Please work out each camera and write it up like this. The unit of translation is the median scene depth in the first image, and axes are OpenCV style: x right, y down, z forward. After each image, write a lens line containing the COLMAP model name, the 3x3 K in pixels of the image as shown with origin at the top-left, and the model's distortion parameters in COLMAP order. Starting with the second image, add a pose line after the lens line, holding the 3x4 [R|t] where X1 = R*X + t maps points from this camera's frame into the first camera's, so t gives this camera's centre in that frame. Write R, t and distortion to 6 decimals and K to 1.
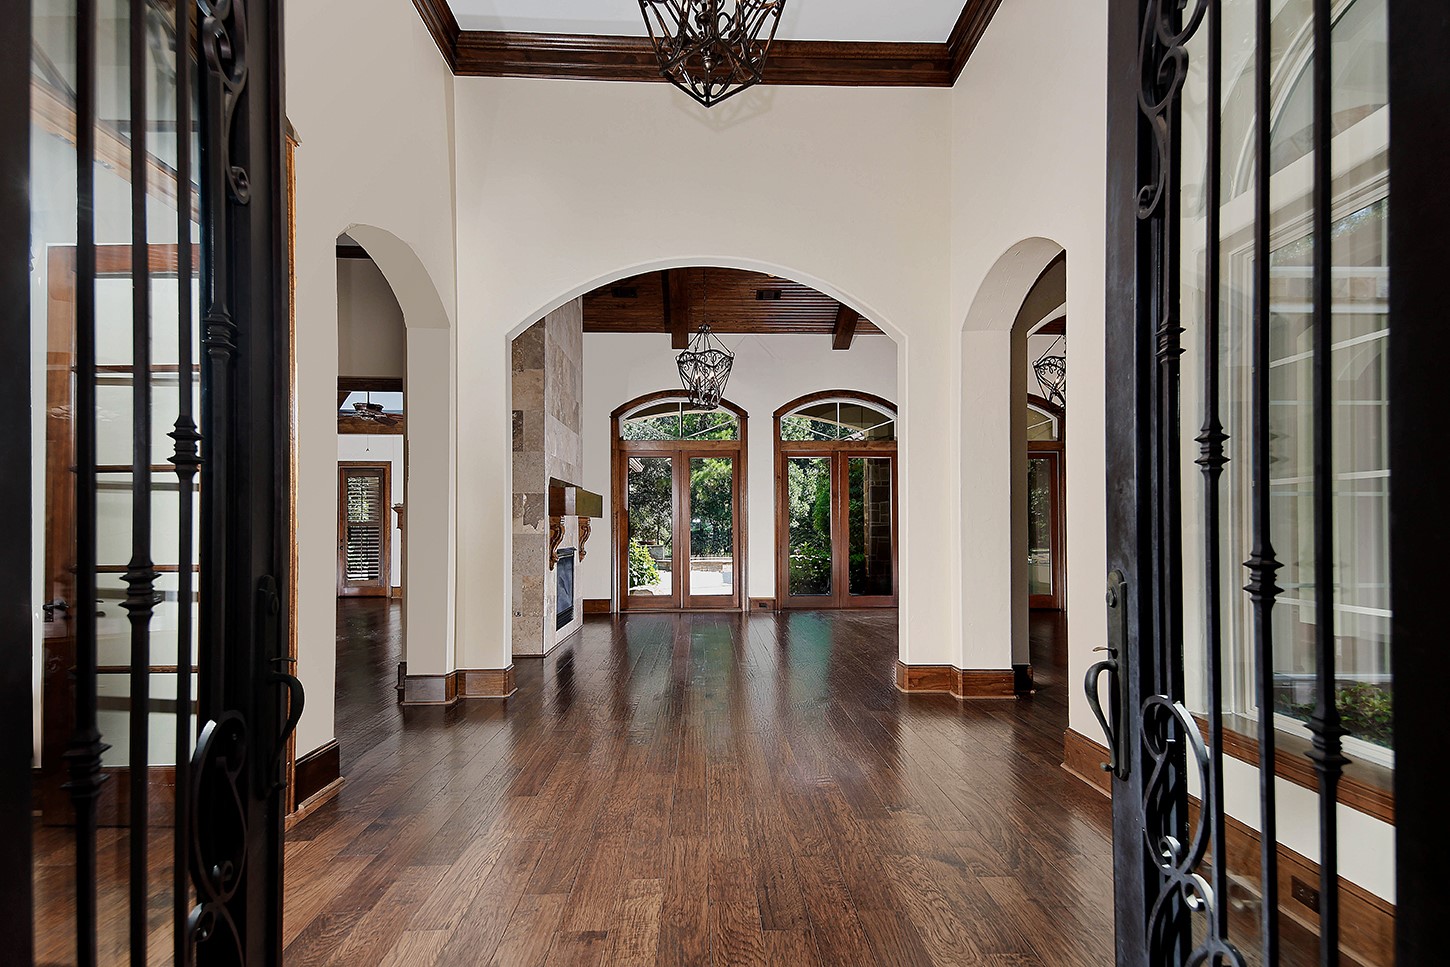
lens RADIAL K [[979.2, 0, 725.8], [0, 979.2, 520.5], [0, 0, 1]] dist [-0.083689, -0.000318]
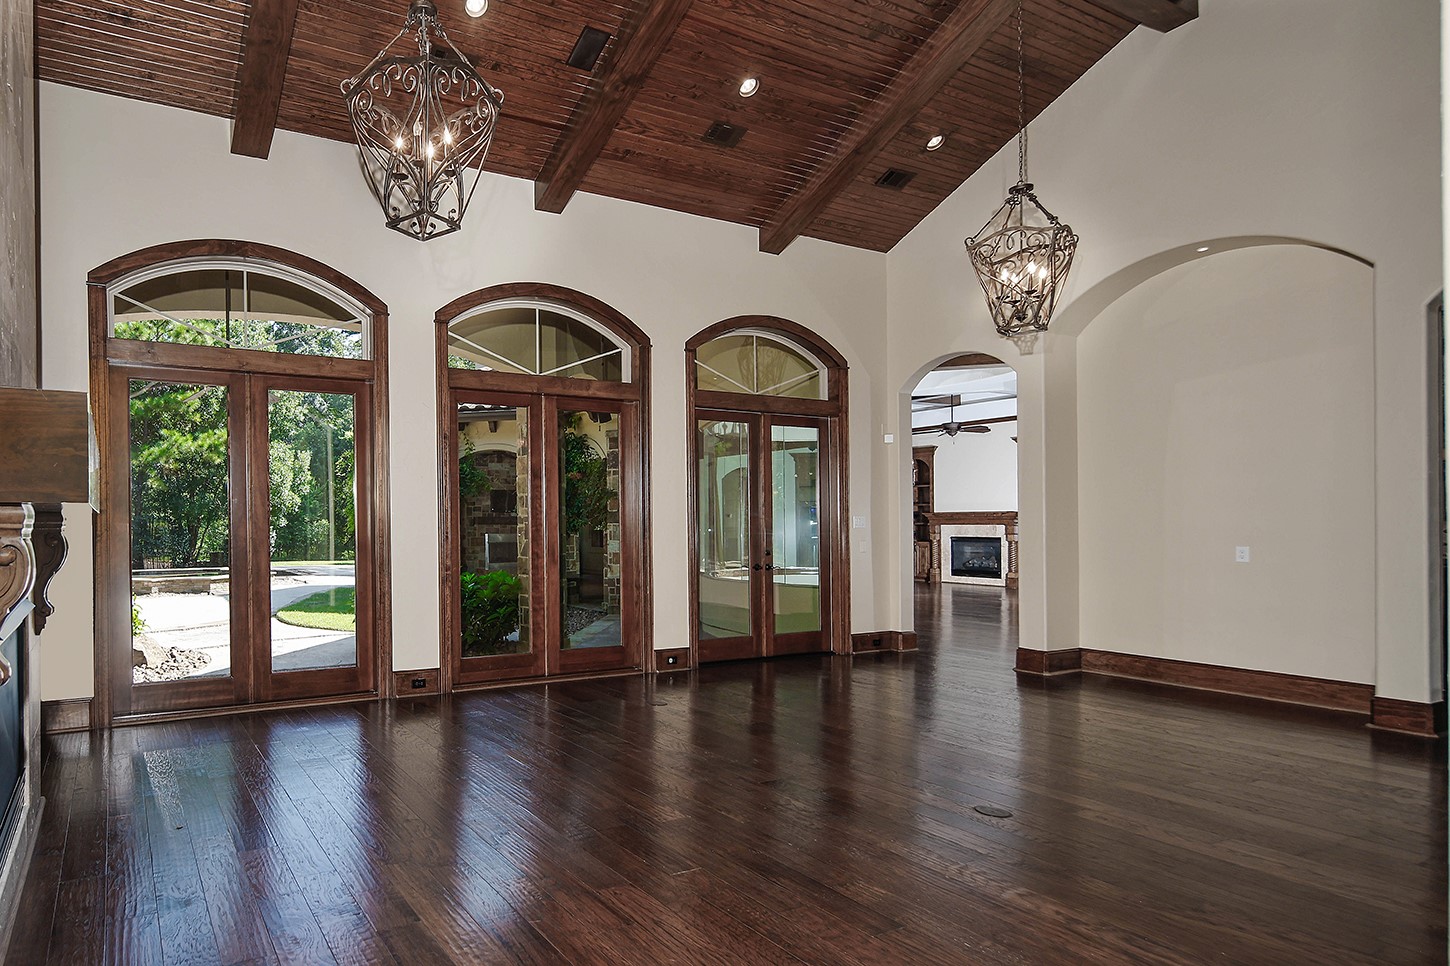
lens RADIAL K [[979.2, 0, 725.8], [0, 979.2, 520.0], [0, 0, 1]] dist [-0.083689, -0.000318]
pose [[0.847242, -0.001905, 0.531204, -0.050955], [0.000237, 0.999995, 0.003208, -0.000324], [-0.531207, -0.002592, 0.847238, 0.258791]]
